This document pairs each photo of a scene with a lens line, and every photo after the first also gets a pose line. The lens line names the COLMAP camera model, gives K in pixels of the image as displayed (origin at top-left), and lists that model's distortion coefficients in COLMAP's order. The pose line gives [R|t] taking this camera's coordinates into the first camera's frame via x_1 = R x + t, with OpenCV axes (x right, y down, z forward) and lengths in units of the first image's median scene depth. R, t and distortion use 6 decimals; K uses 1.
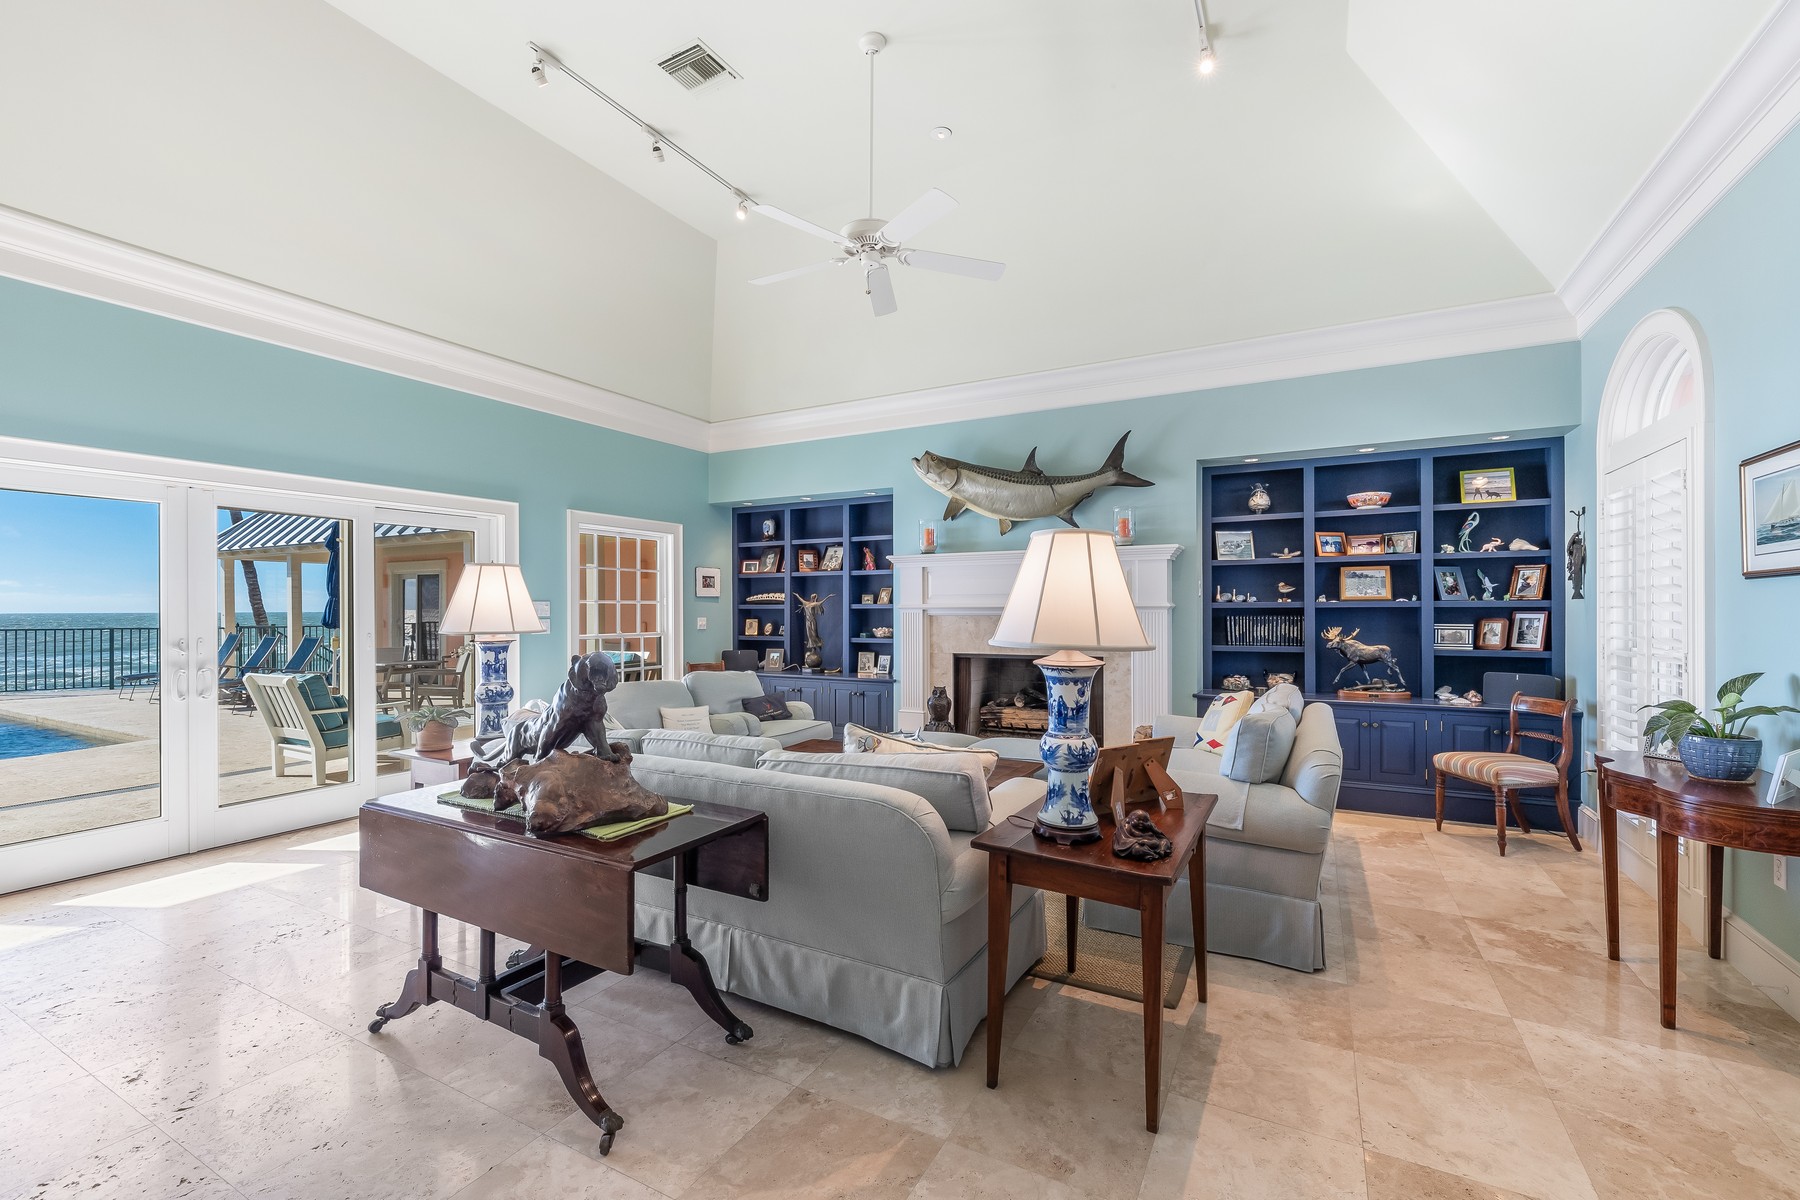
lens RADIAL K [[759.7, 0, 903.9], [0, 759.7, 605.9], [0, 0, 1]] dist [0.003330, -0.001141]
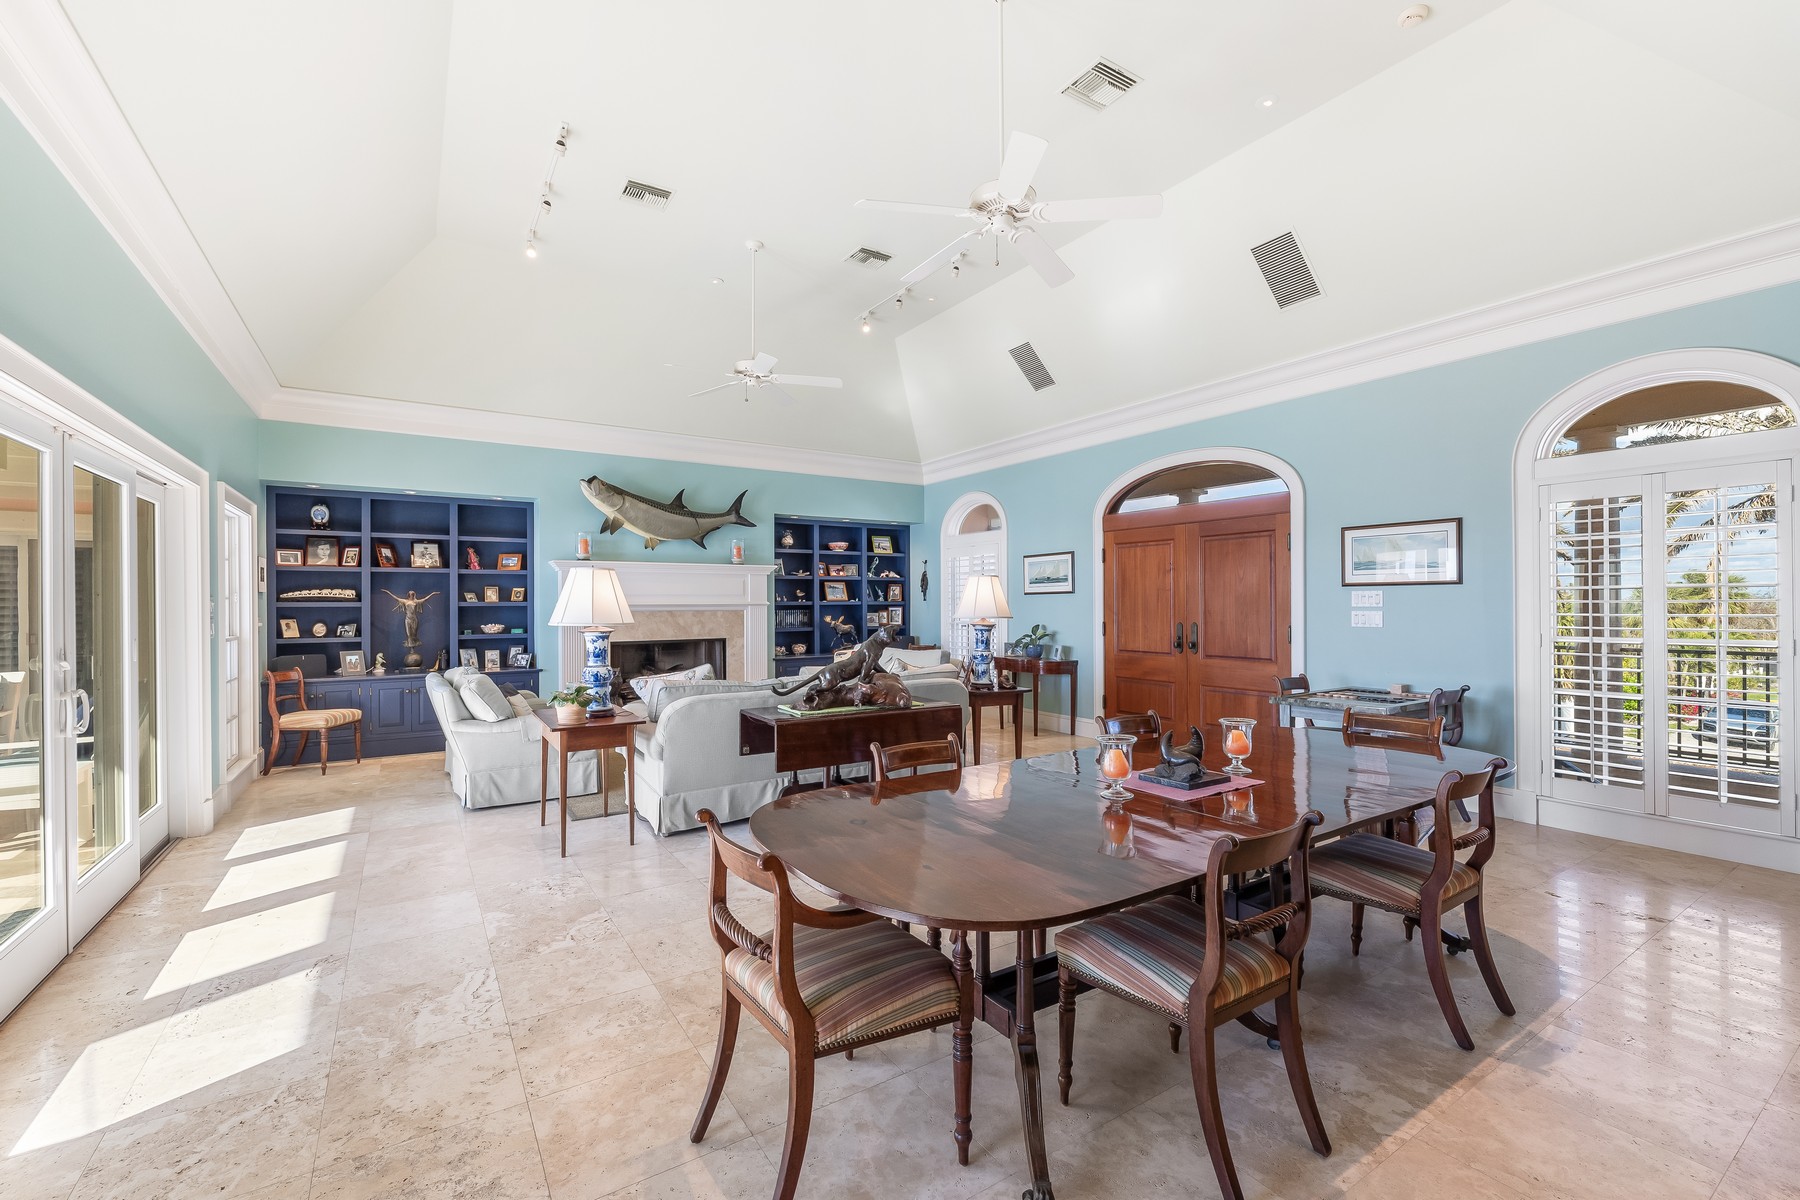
lens RADIAL K [[759.7, 0, 894.0], [0, 759.7, 603.8], [0, 0, 1]] dist [0.003330, -0.001141]
pose [[0.485596, 0.000845, 0.874183, -0.945622], [-0.000469, 1.000000, -0.000706, 0.000833], [-0.874183, -0.000068, 0.485596, -0.007461]]
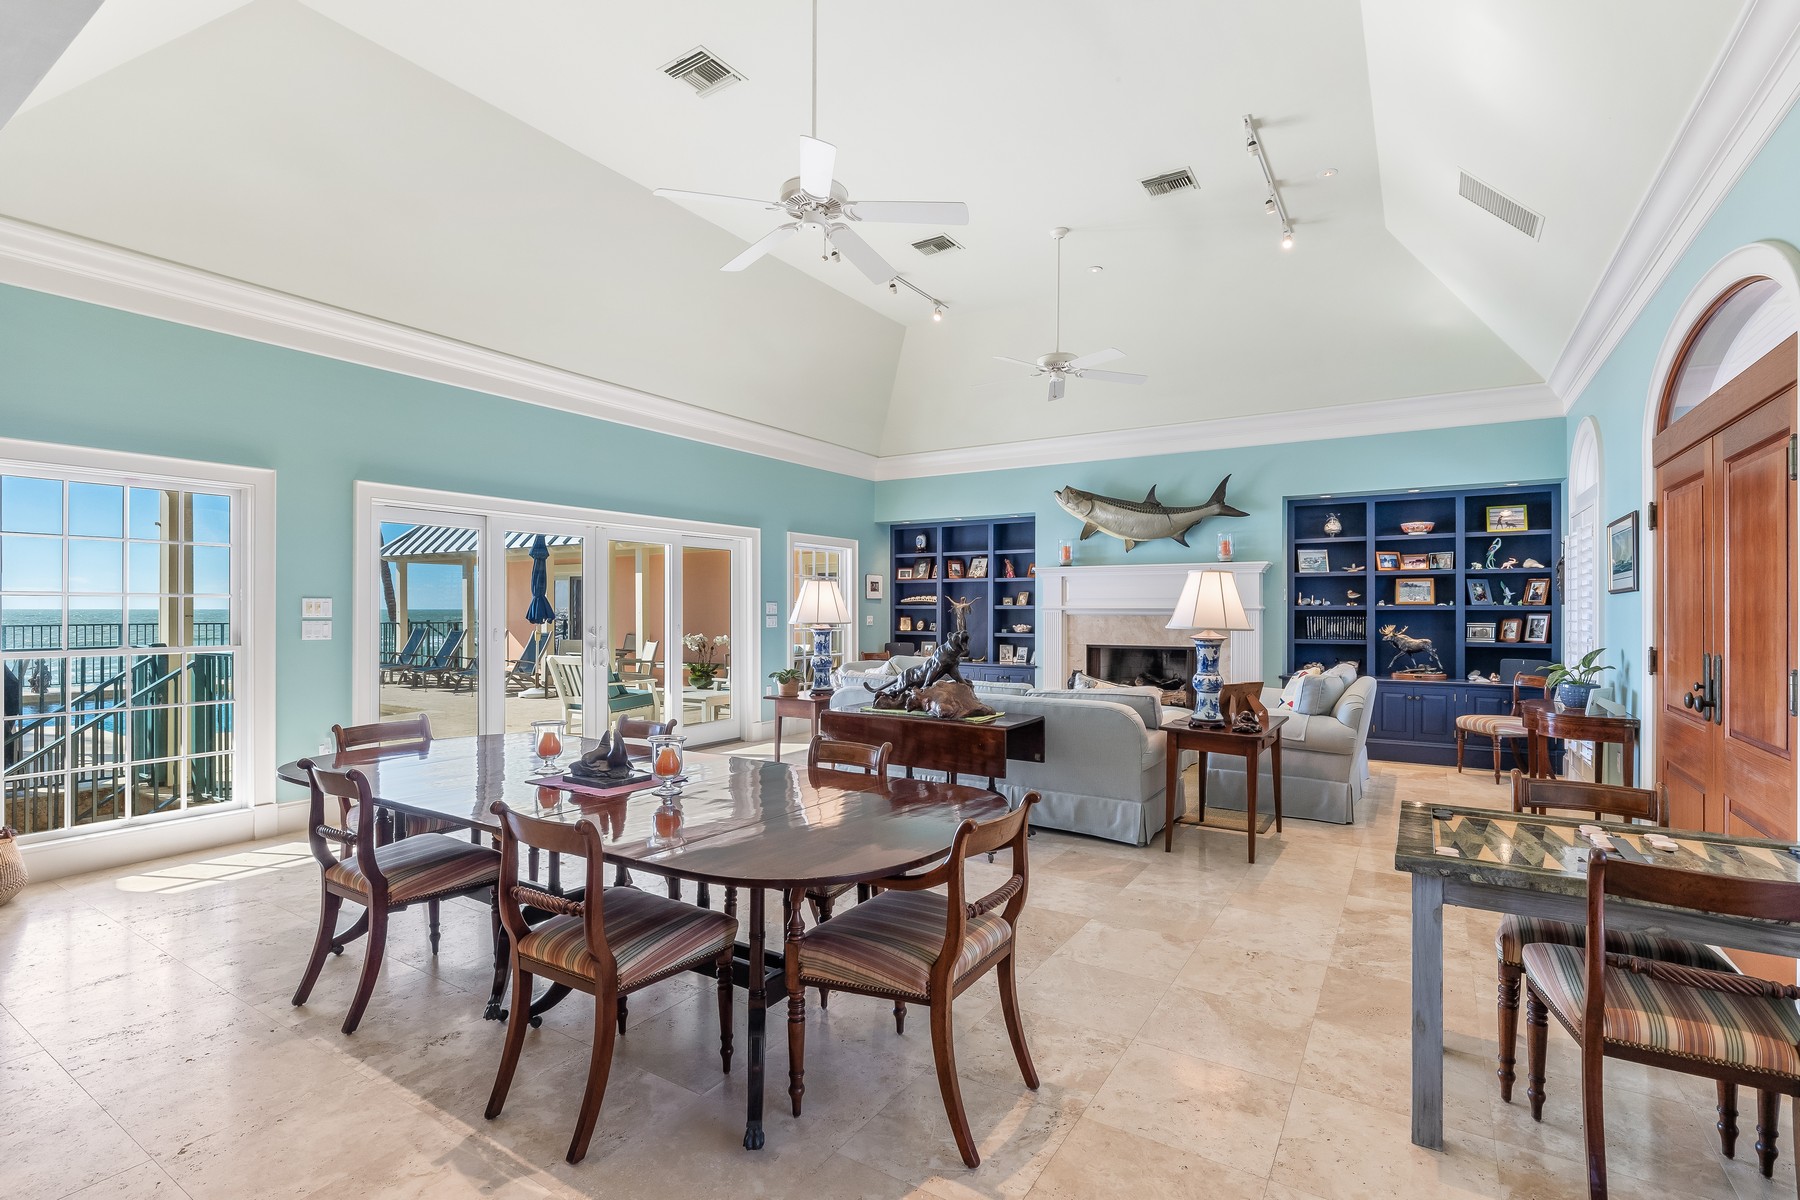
lens RADIAL K [[834.3, 0, 909.4], [0, 834.3, 603.7], [0, 0, 1]] dist [-0.005724, -0.000023]
pose [[0.998031, 0.004451, -0.062570, -0.171124], [-0.004620, 0.999986, -0.002562, -0.001359], [0.062557, 0.002846, 0.998037, -0.487883]]
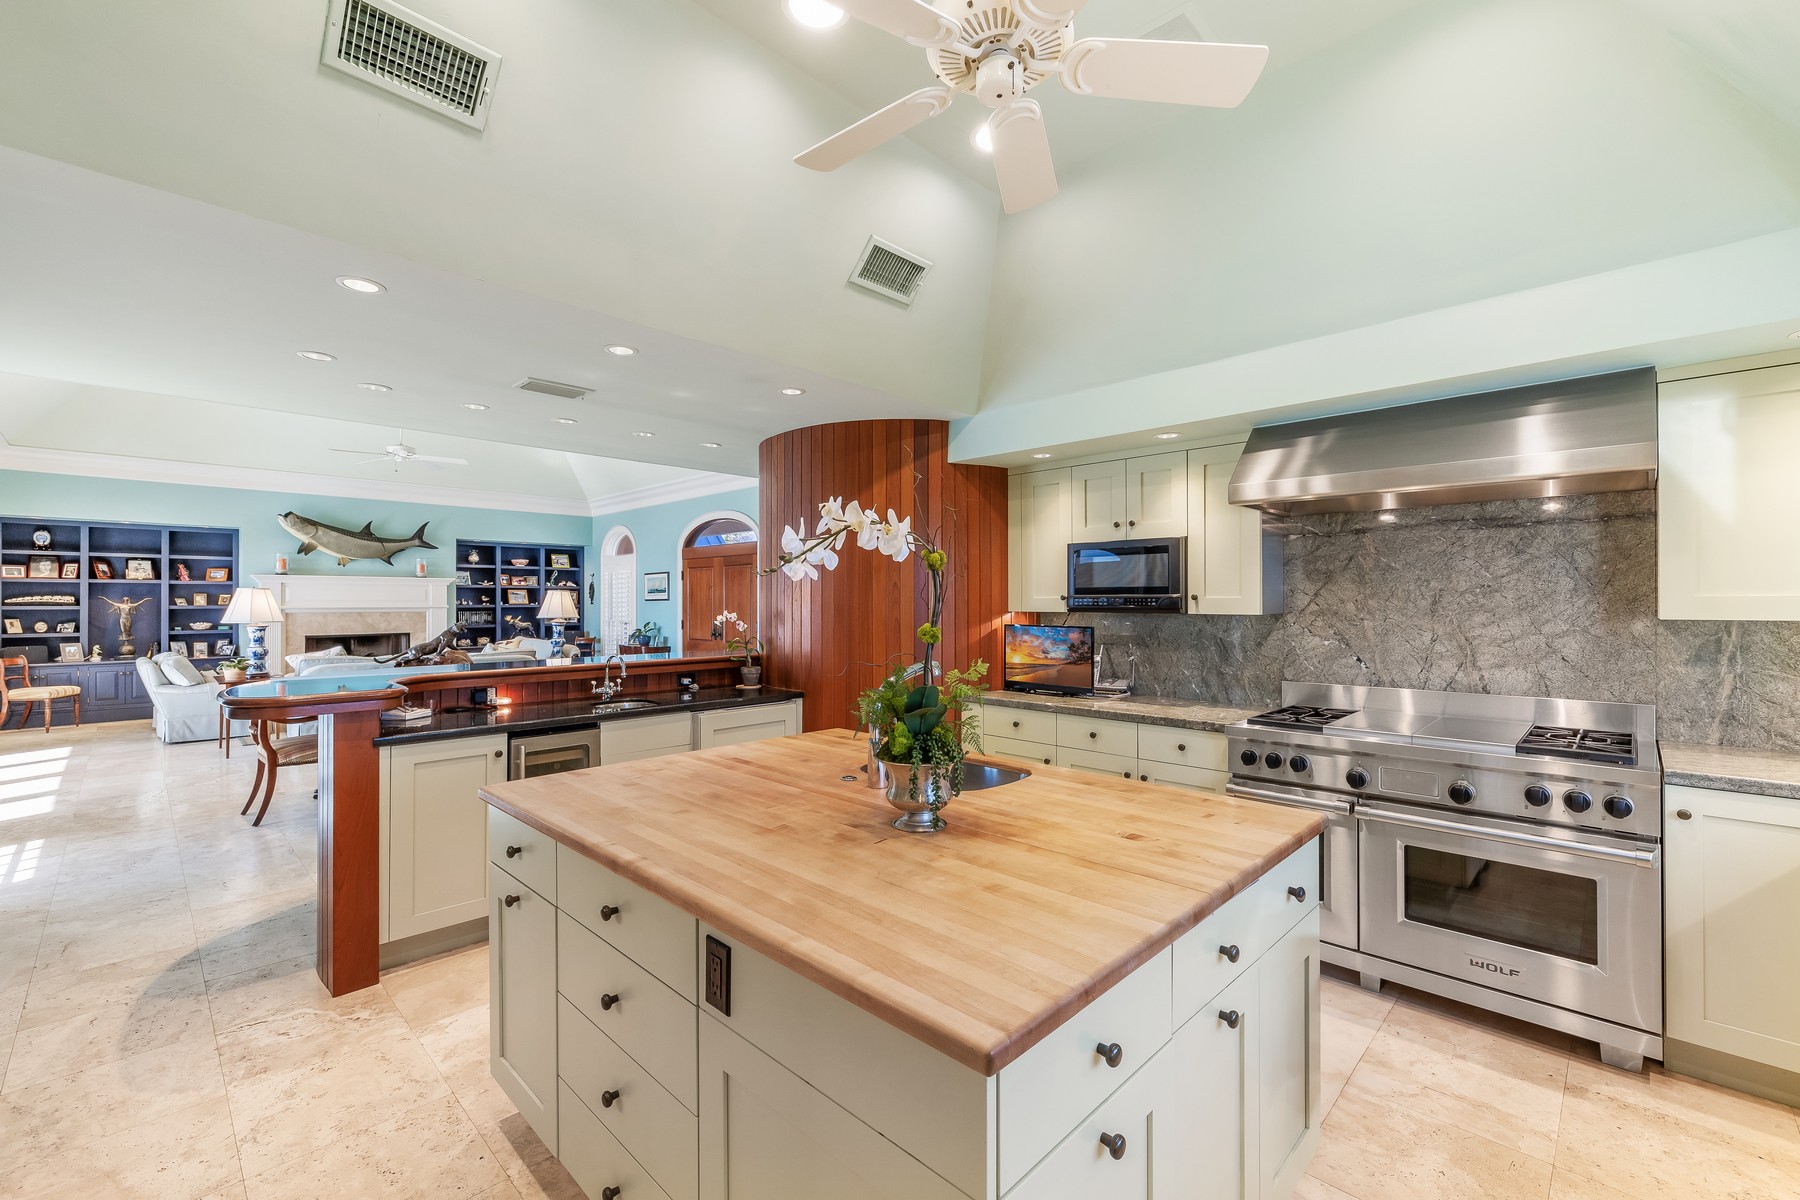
lens RADIAL K [[759.7, 0, 896.5], [0, 759.7, 599.8], [0, 0, 1]] dist [0.003330, -0.001141]
pose [[0.284761, 0.005138, 0.958585, -1.373656], [-0.003193, 0.999985, -0.004411, -0.014850], [-0.958593, -0.001804, 0.284773, -0.835421]]
